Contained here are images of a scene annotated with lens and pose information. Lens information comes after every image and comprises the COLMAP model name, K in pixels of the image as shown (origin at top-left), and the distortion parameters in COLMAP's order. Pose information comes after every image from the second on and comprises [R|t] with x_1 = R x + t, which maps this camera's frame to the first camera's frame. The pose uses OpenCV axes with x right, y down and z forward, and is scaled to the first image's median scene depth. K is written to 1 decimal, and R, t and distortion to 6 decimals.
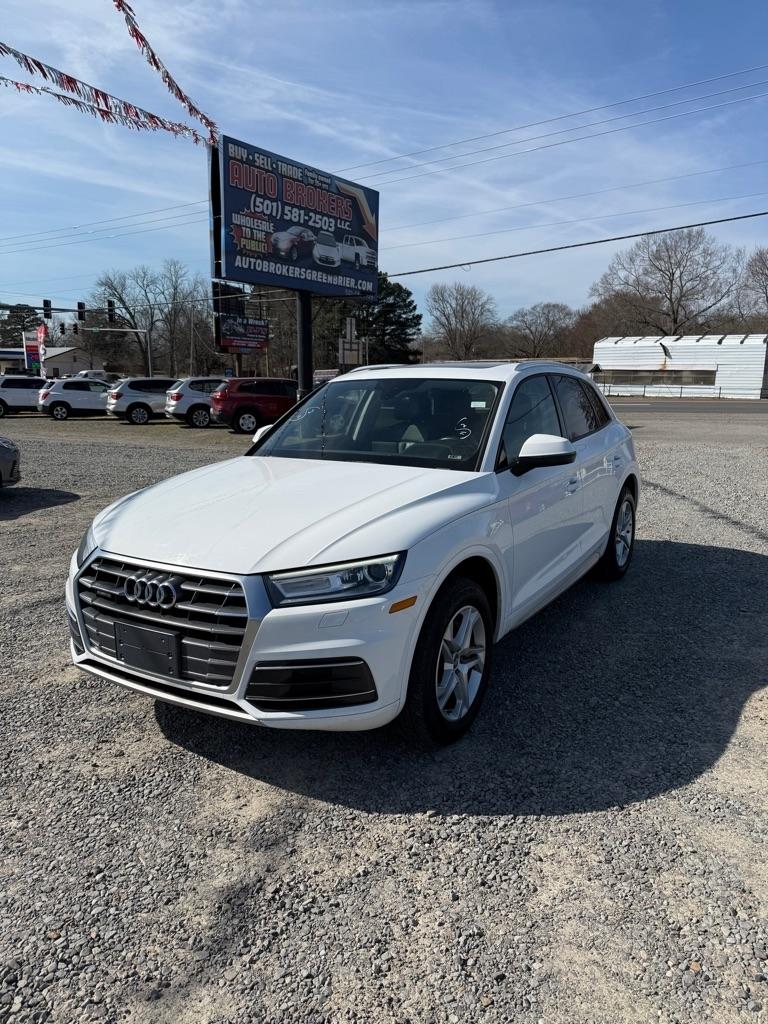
lens RADIAL K [[708.9, 0, 383.2], [0, 708.9, 516.0], [0, 0, 1]] dist [0.048012, -0.059463]
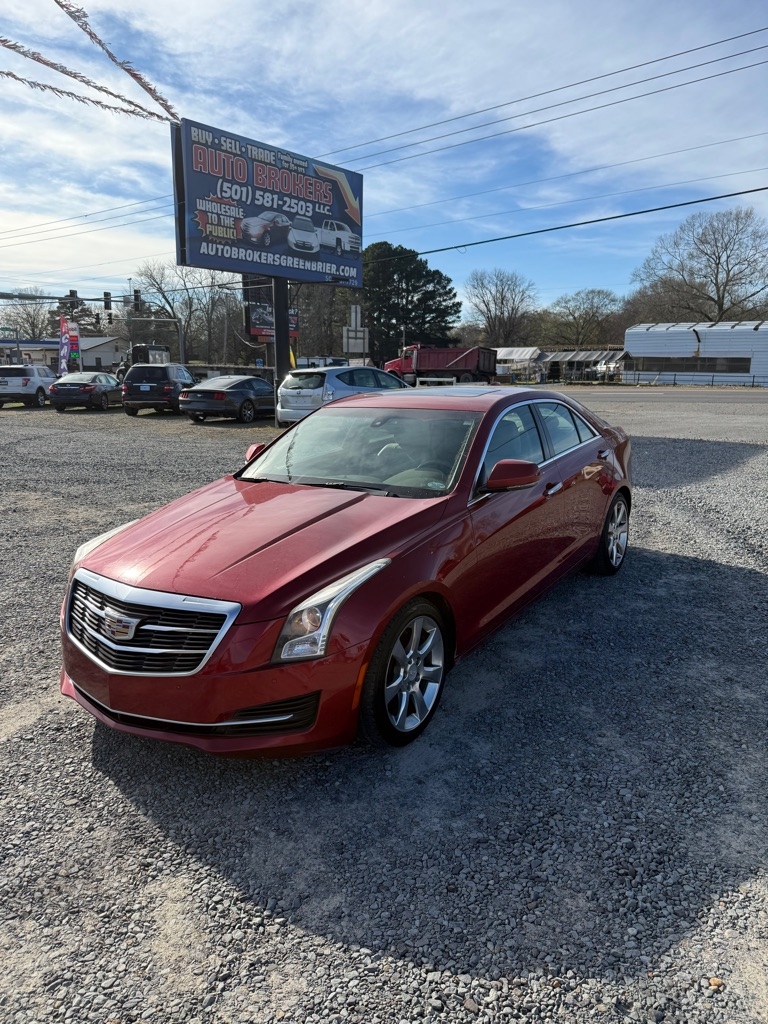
lens RADIAL K [[706.9, 0, 384.9], [0, 706.9, 516.0], [0, 0, 1]] dist [0.081755, -0.139468]
pose [[0.998070, 0.010202, -0.061256, 0.090677], [-0.009260, 0.999835, 0.015631, -0.004380], [0.061405, -0.015034, 0.998000, 0.022567]]
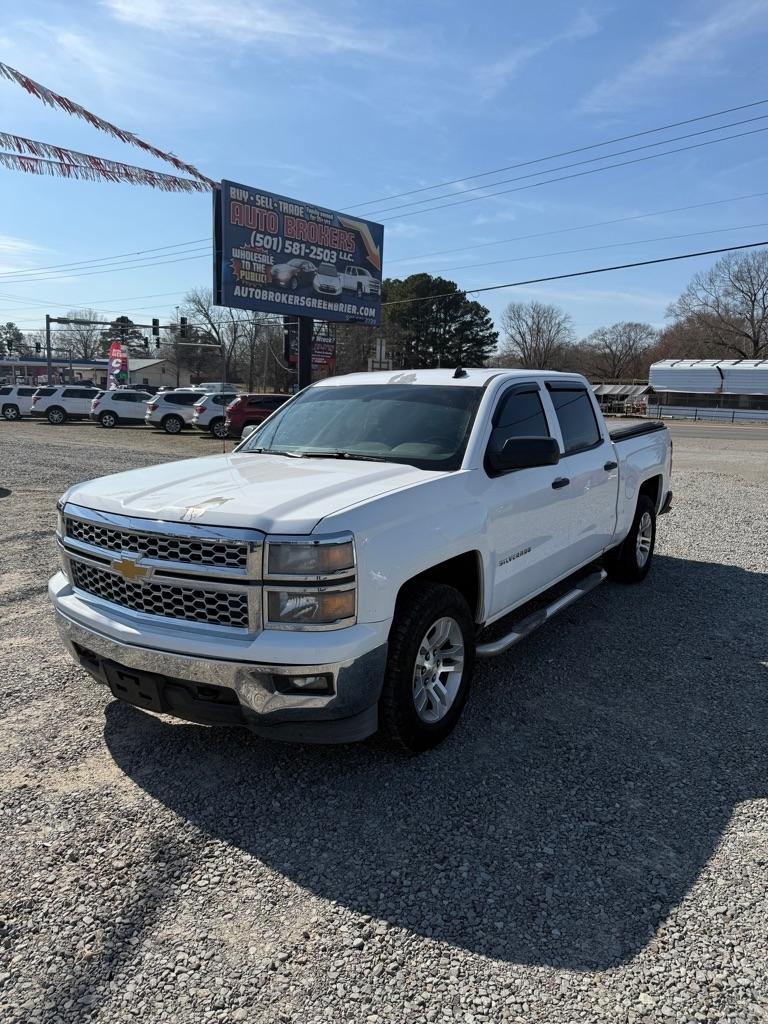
lens RADIAL K [[704.7, 0, 382.2], [0, 704.7, 517.4], [0, 0, 1]] dist [0.087641, -0.131954]
pose [[0.992508, 0.043154, -0.114301, 0.136675], [-0.045256, 0.998850, -0.015851, 0.004764], [0.113486, 0.020905, 0.993320, -0.063241]]
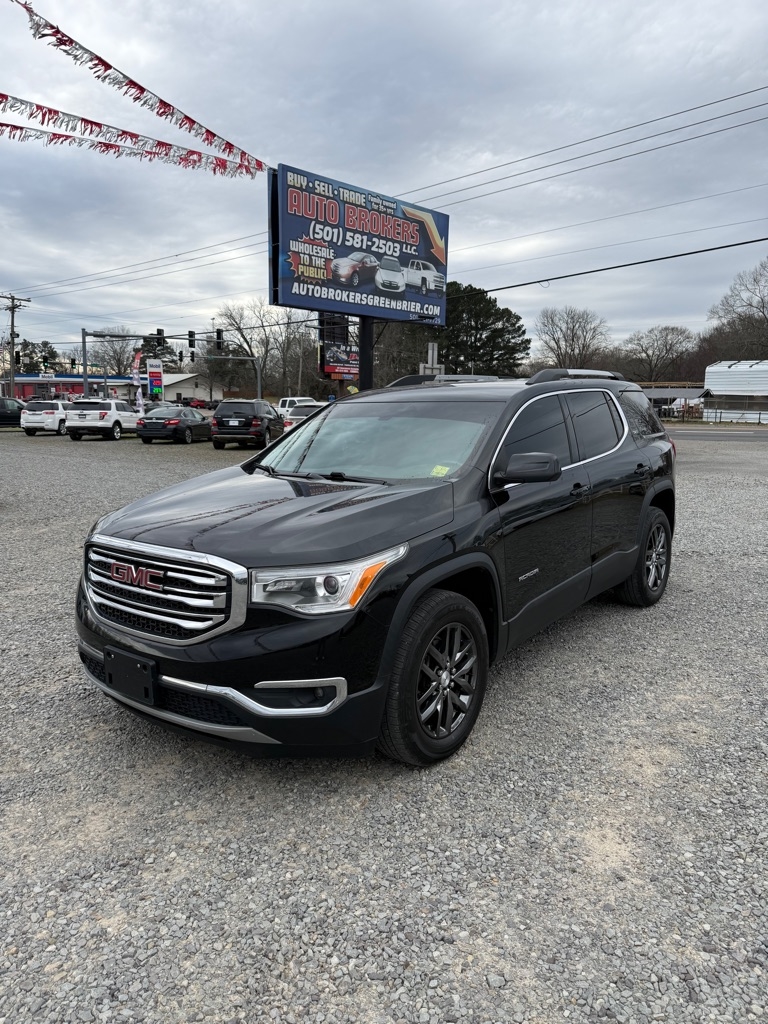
lens RADIAL K [[700.8, 0, 383.8], [0, 700.8, 521.0], [0, 0, 1]] dist [0.103120, -0.172840]
pose [[0.988021, 0.029452, -0.151480, 0.067031], [-0.033351, 0.999173, -0.023261, -0.007397], [0.150670, 0.028034, 0.988187, 0.032643]]
